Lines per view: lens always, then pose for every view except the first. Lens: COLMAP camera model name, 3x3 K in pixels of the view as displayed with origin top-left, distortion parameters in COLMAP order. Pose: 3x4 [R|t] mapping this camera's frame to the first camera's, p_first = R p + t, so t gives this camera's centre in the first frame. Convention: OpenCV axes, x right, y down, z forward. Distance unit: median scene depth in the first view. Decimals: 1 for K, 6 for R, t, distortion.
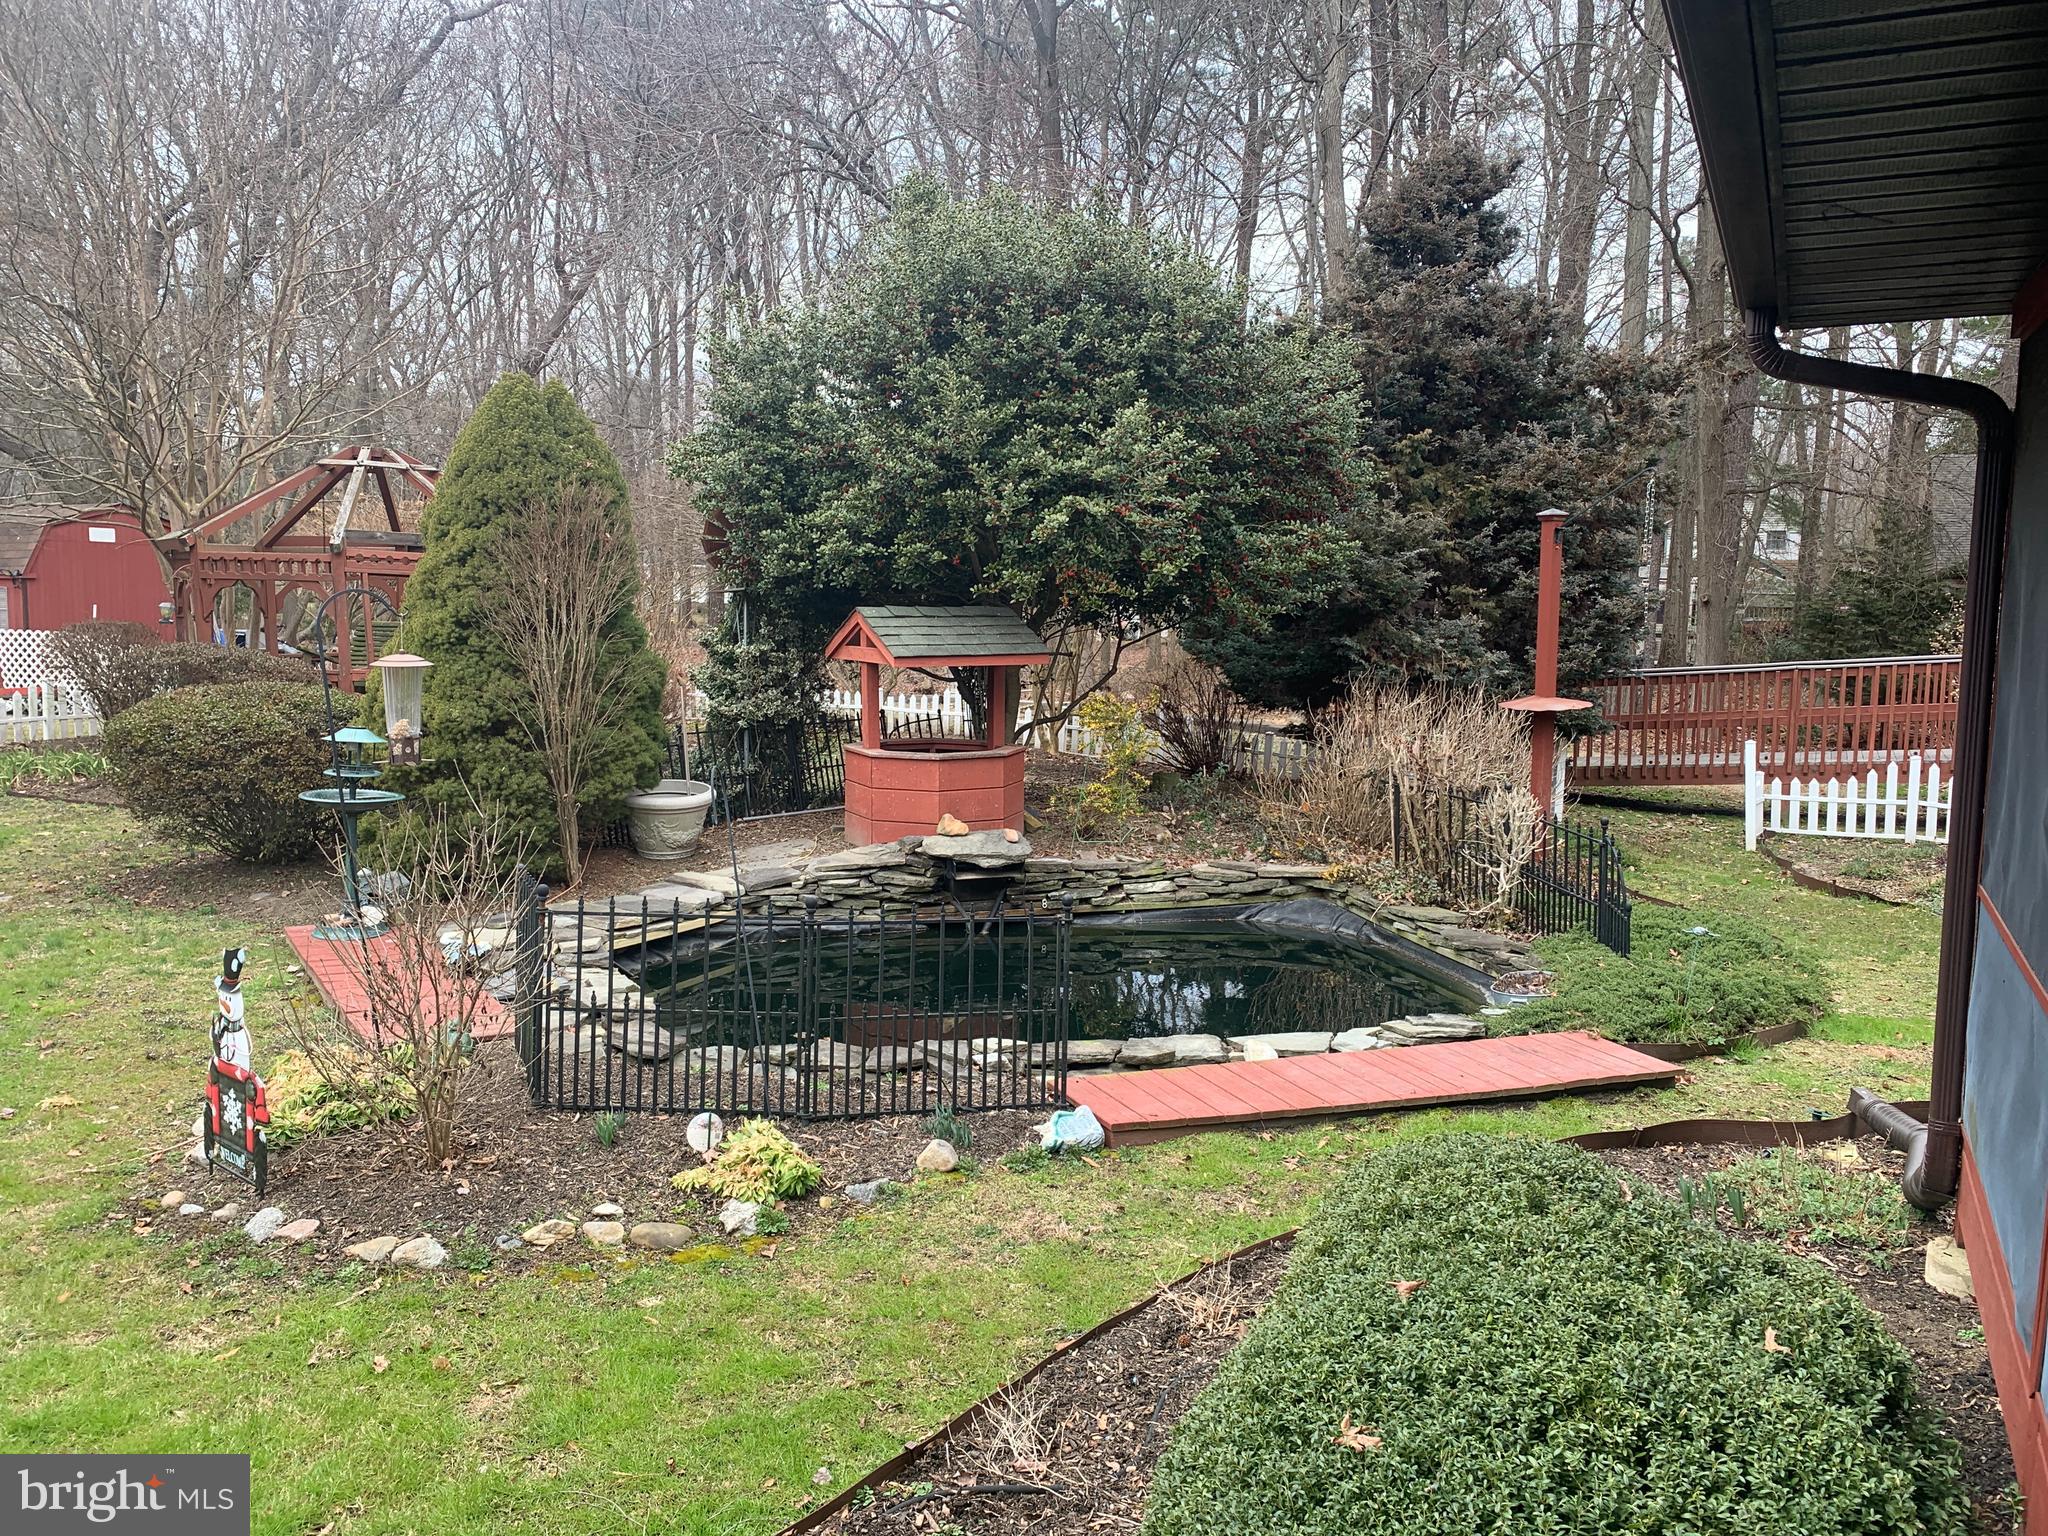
lens RADIAL K [[1475.3, 0, 1022.7], [0, 1475.3, 707.0], [0, 0, 1]] dist [0.004134, -0.037404]
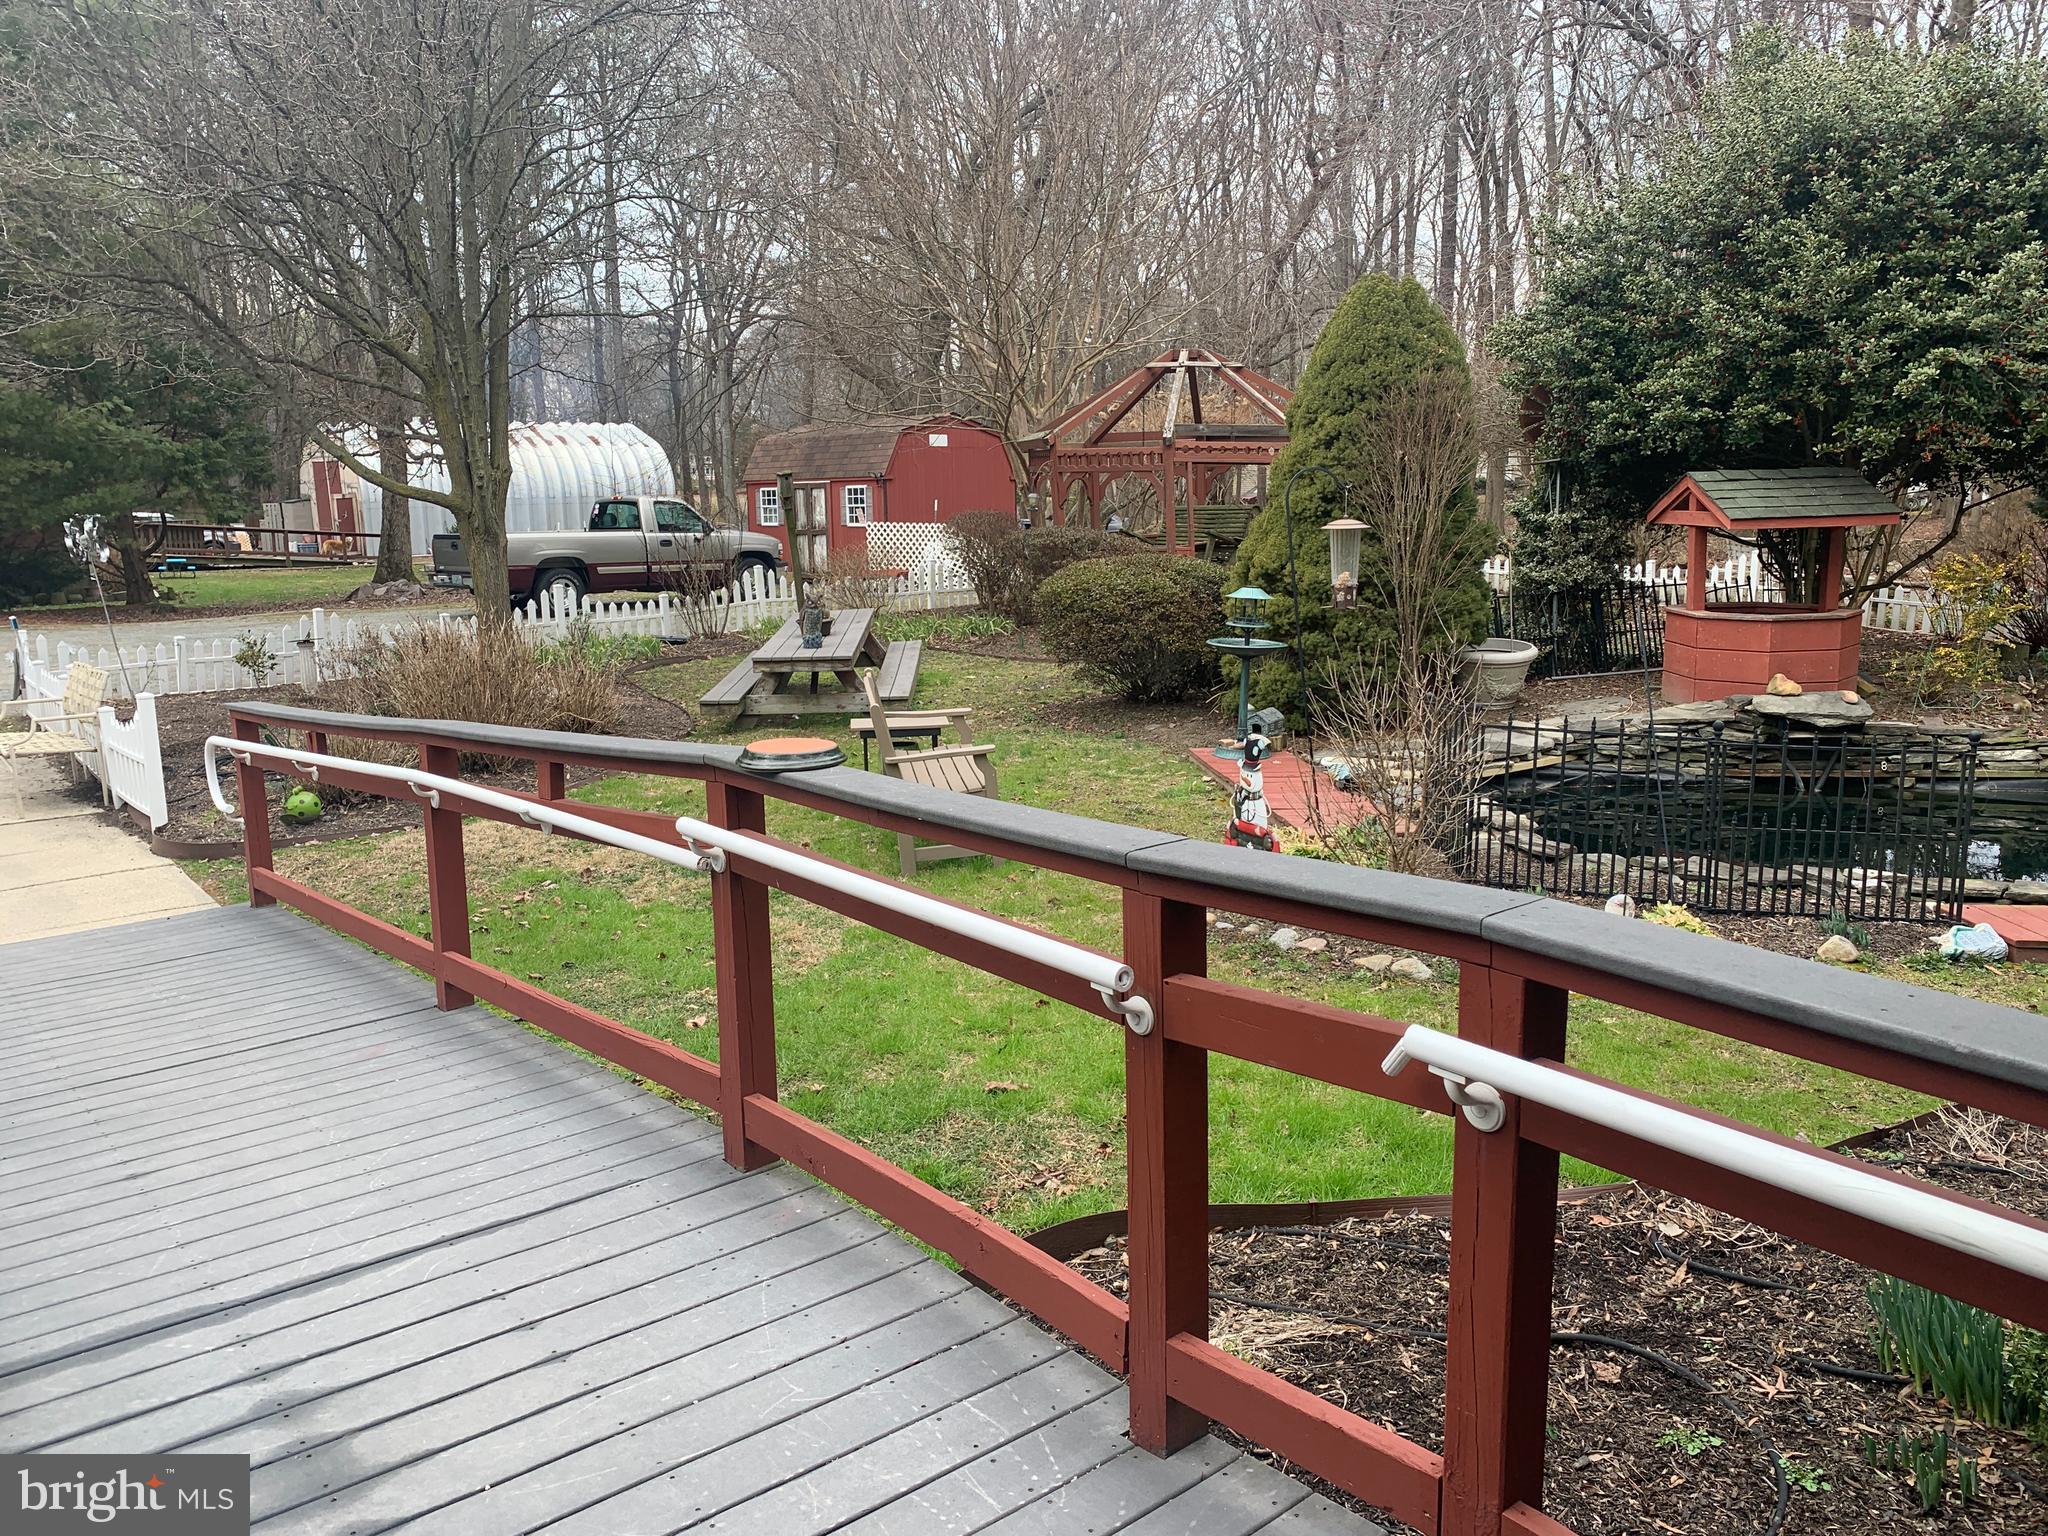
lens RADIAL K [[1475.3, 0, 1022.7], [0, 1475.3, 707.0], [0, 0, 1]] dist [0.004134, -0.037404]
pose [[0.891555, 0.032052, -0.451776, -0.058808], [0.003833, 0.996923, 0.078291, 0.014440], [0.452896, -0.071532, 0.888689, -0.145126]]
